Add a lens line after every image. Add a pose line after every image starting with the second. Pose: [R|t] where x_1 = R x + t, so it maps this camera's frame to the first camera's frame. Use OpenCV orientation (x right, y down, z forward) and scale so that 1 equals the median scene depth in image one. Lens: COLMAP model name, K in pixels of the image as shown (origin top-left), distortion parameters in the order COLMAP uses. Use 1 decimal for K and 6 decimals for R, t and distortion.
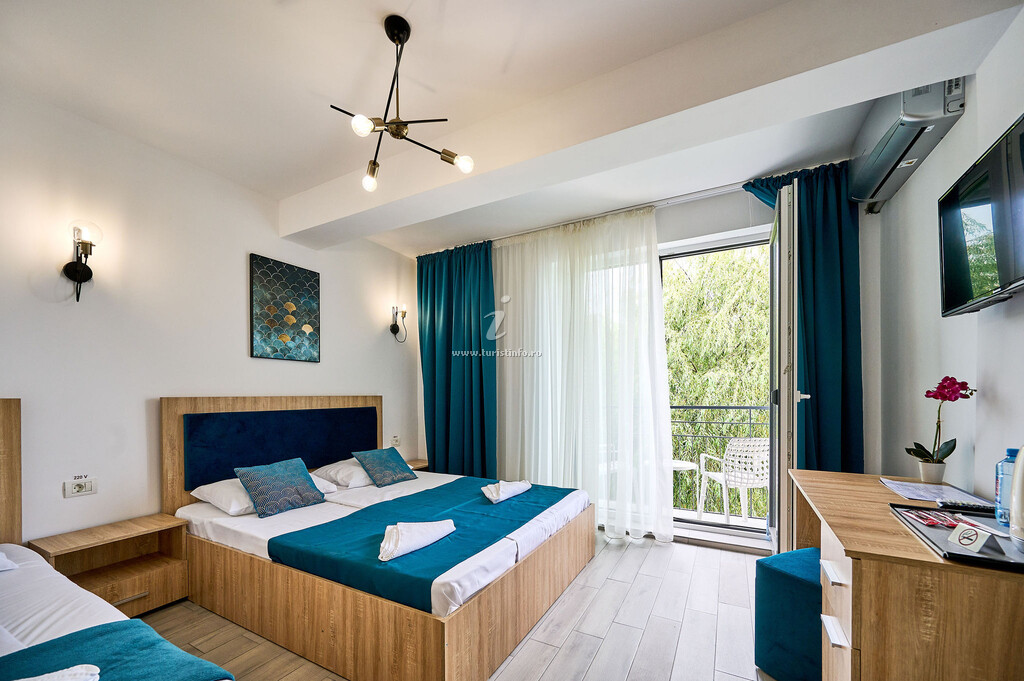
lens RADIAL K [[404.9, 0, 510.7], [0, 404.9, 398.5], [0, 0, 1]] dist [-0.005730, -0.000410]
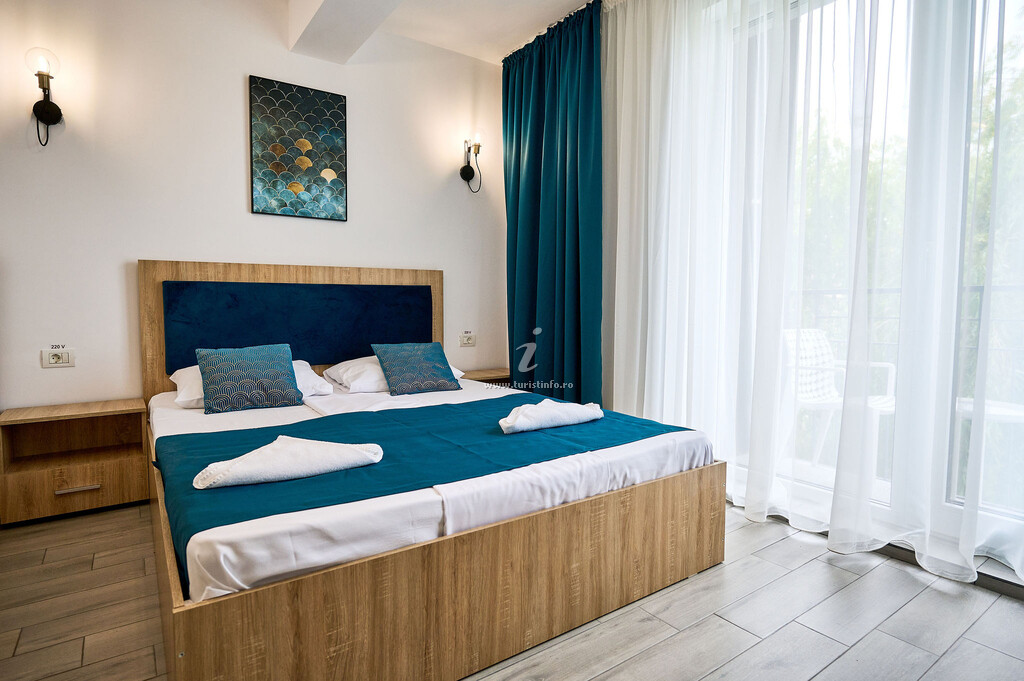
lens RADIAL K [[545.6, 0, 490.8], [0, 545.6, 335.6], [0, 0, 1]] dist [-0.001679, -0.002302]
pose [[0.888137, 0.035281, -0.458222, 0.237085], [-0.010801, 0.998376, 0.055937, 0.064746], [0.459451, -0.044730, 0.887076, 0.257645]]
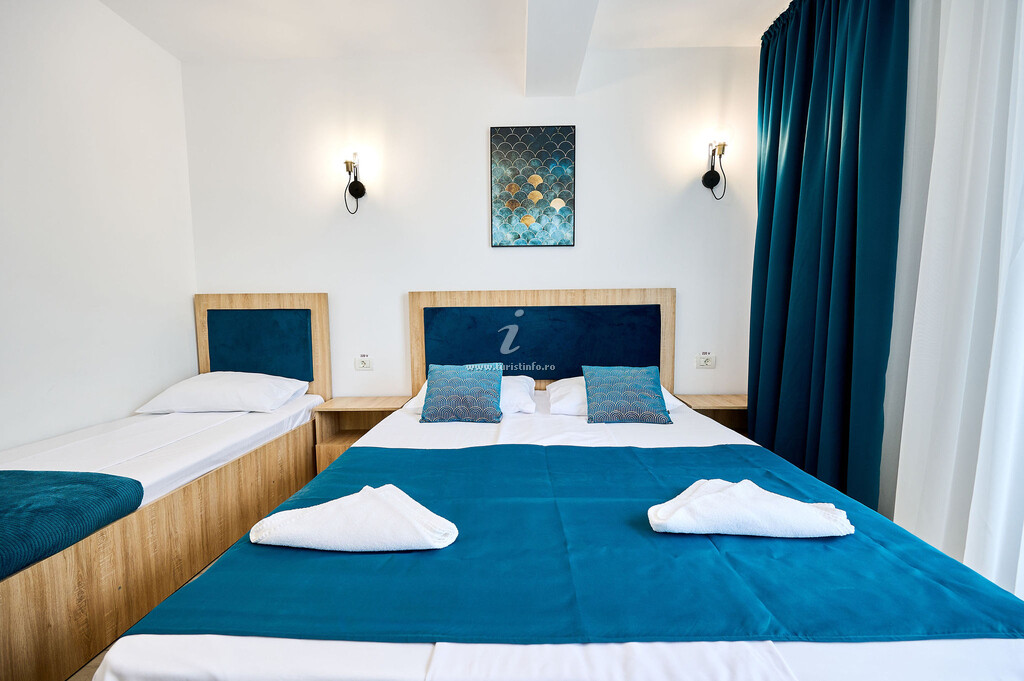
lens RADIAL K [[404.9, 0, 510.9], [0, 404.9, 347.6], [0, 0, 1]] dist [-0.005730, -0.000410]
pose [[0.458547, 0.080130, -0.885050, 0.188383], [0.000108, 0.995921, 0.090225, 0.038093], [0.888670, -0.041468, 0.456668, 0.579334]]
